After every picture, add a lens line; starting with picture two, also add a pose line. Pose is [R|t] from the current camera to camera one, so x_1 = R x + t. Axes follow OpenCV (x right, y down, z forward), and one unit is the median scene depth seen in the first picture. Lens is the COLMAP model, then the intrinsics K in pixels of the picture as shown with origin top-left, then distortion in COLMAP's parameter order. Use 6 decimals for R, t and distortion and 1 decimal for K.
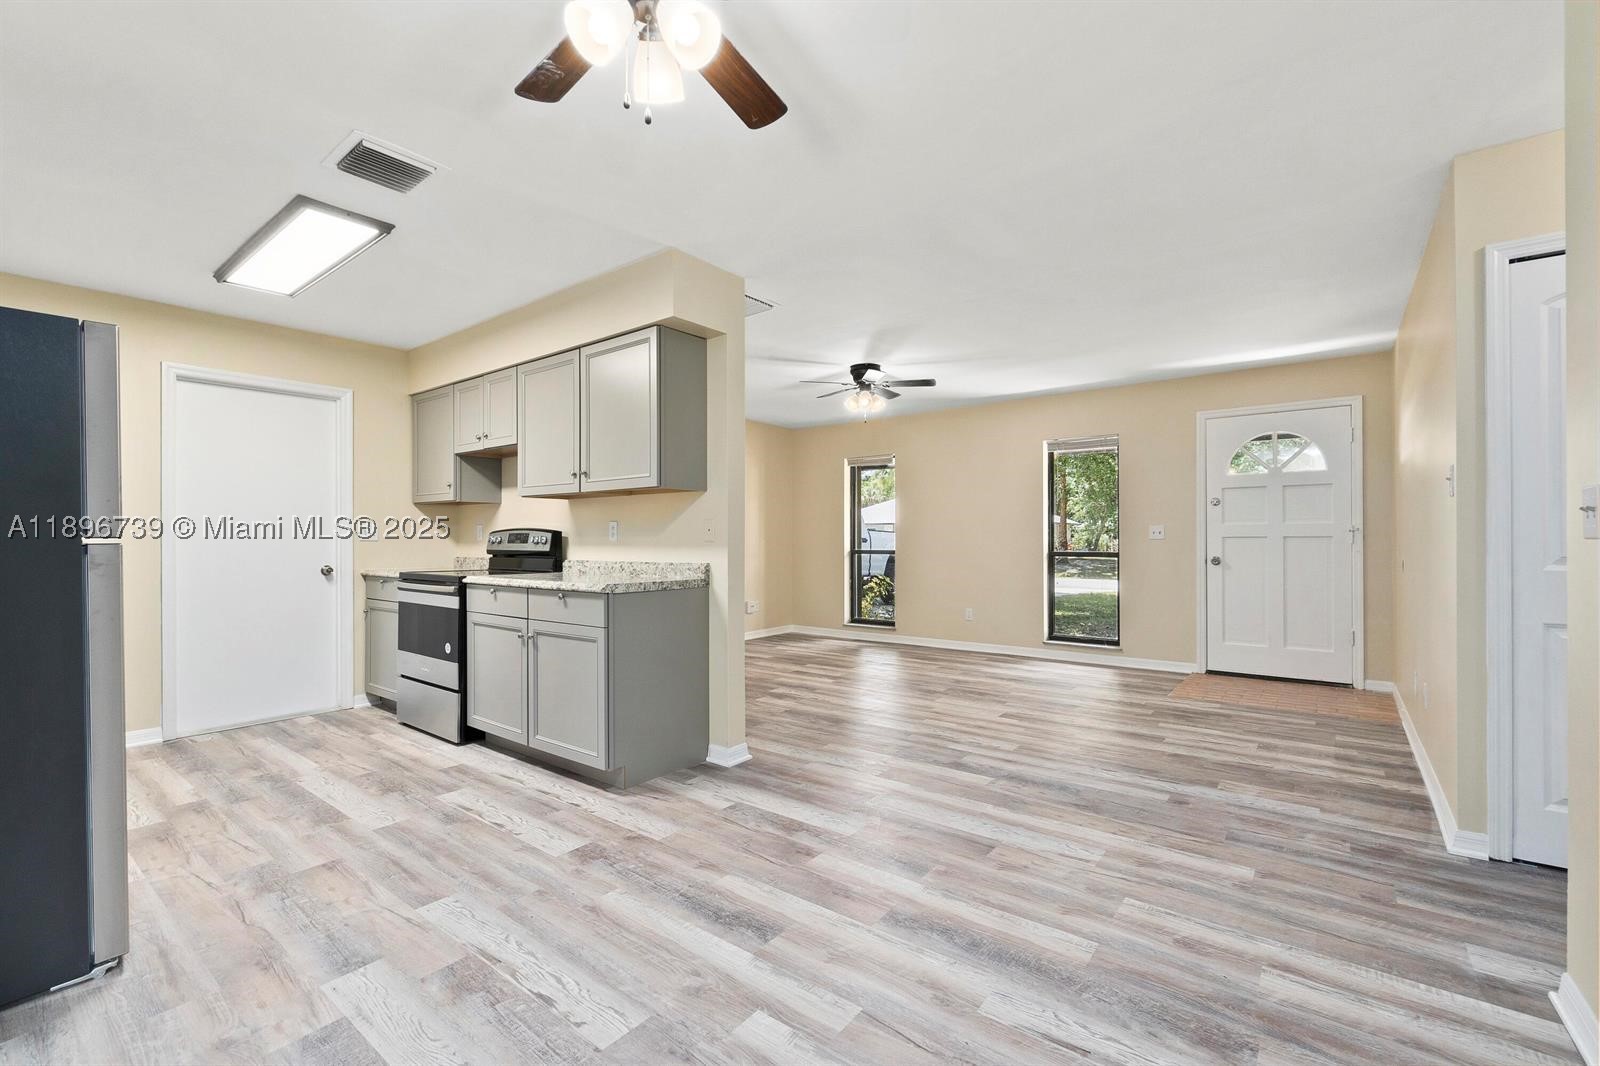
lens RADIAL K [[696.1, 0, 796.5], [0, 696.1, 536.7], [0, 0, 1]] dist [-0.003132, 0.001437]
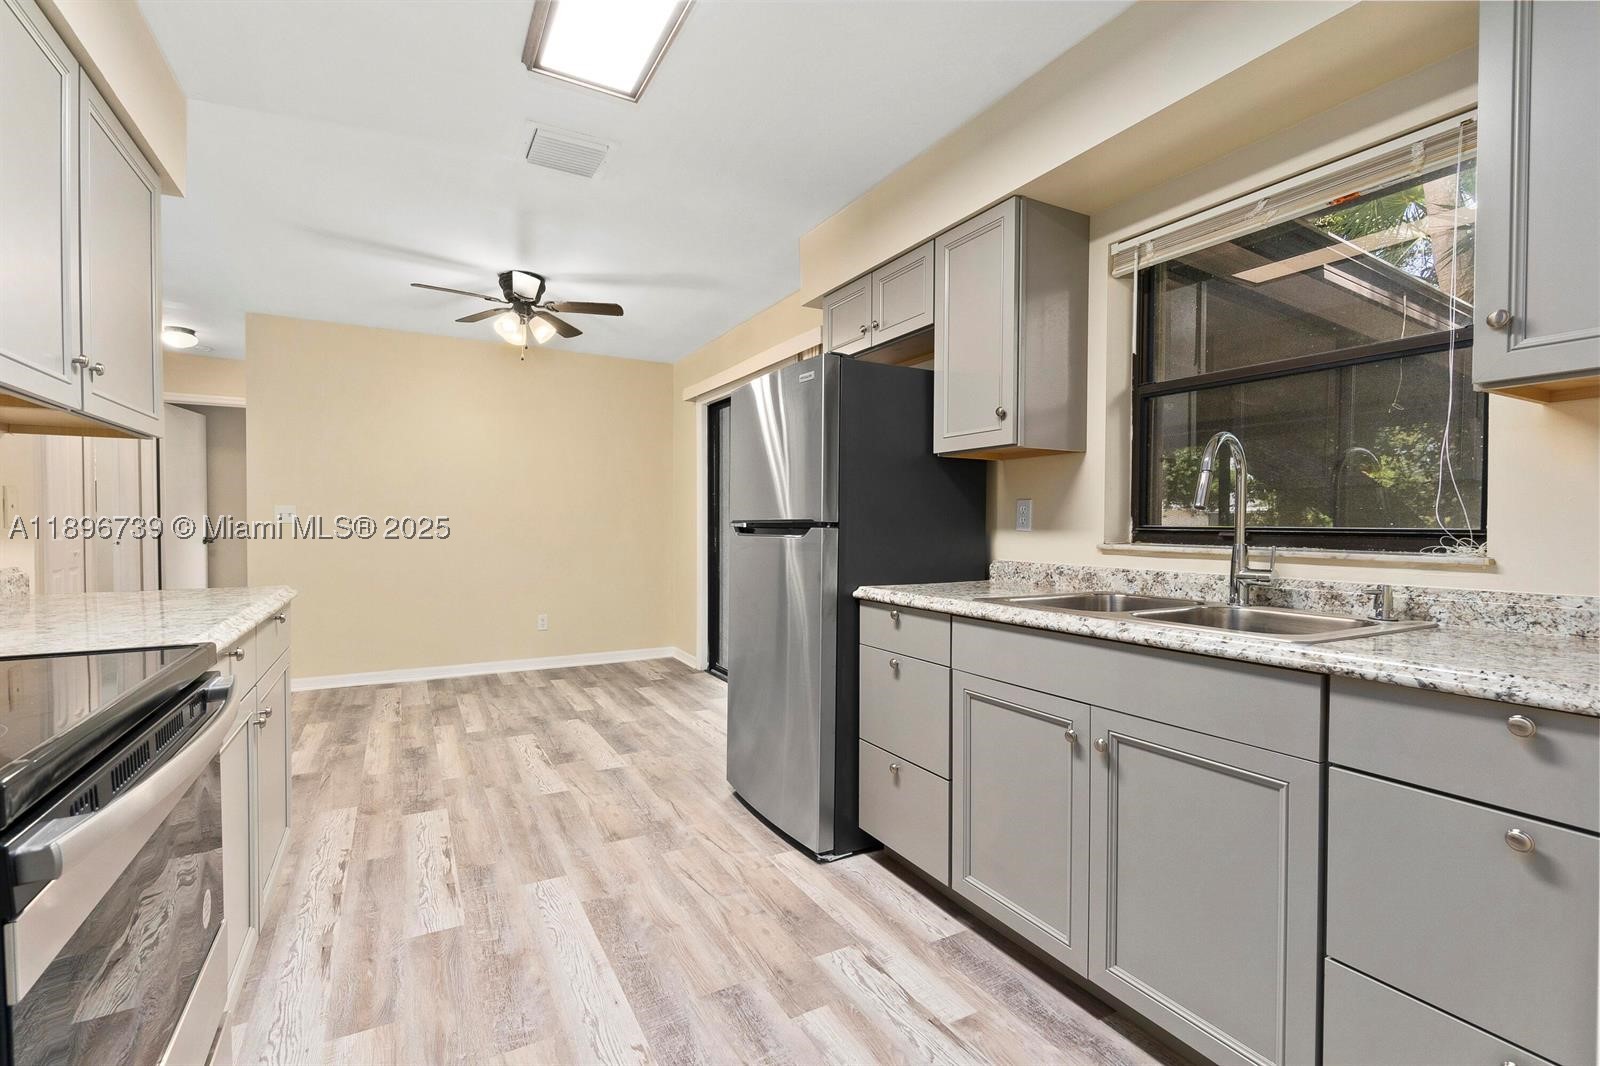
lens RADIAL K [[696.1, 0, 772.8], [0, 696.1, 545.9], [0, 0, 1]] dist [-0.003132, 0.001437]
pose [[-0.911072, -0.011927, 0.412074, -0.842372], [0.001202, 0.999500, 0.031586, 0.005459], [-0.412245, 0.029272, -0.910603, 1.180776]]
